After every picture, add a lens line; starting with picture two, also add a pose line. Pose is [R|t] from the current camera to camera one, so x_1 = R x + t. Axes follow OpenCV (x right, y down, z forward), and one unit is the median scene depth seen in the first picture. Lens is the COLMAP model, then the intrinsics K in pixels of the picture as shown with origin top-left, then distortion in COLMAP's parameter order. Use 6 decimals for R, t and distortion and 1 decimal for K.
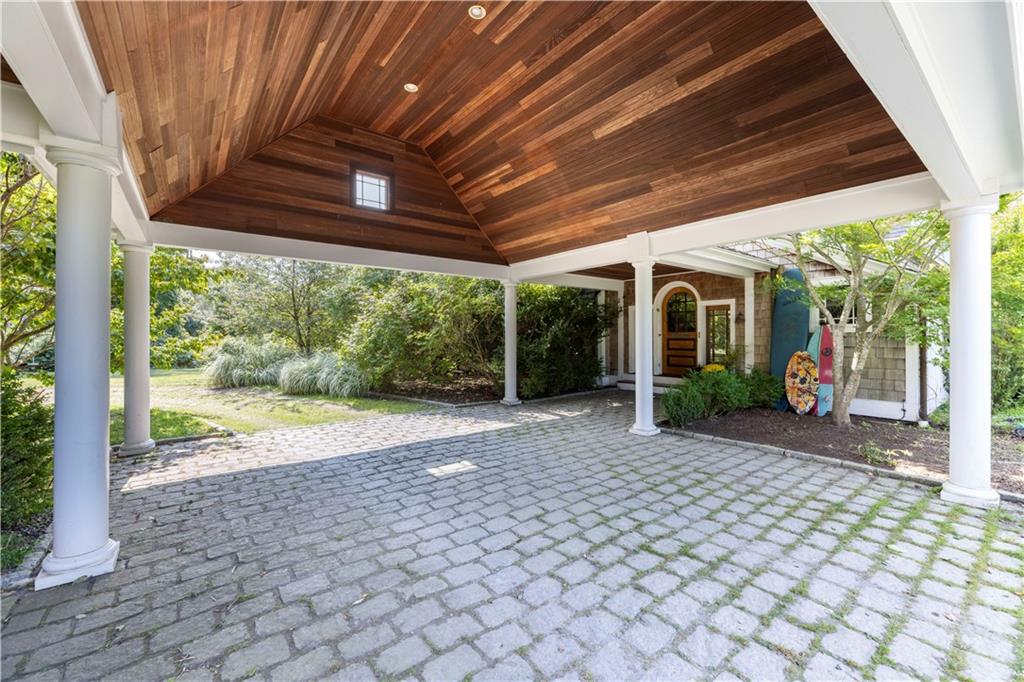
lens RADIAL K [[420.5, 0, 509.6], [0, 420.5, 337.6], [0, 0, 1]] dist [-0.000911, -0.000020]
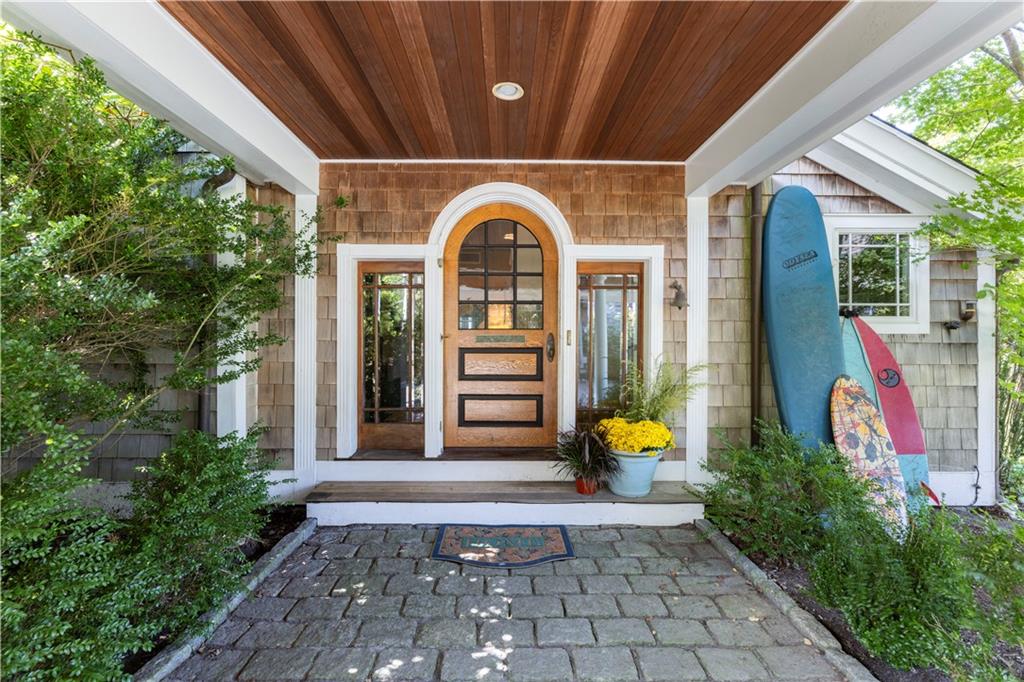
lens RADIAL K [[463.8, 0, 509.3], [0, 463.8, 340.7], [0, 0, 1]] dist [-0.020958, -0.000140]
pose [[0.616103, 0.000092, 0.787666, 0.113291], [0.000025, 1.000000, -0.000137, -0.004205], [-0.787666, 0.000104, 0.616103, 0.854390]]
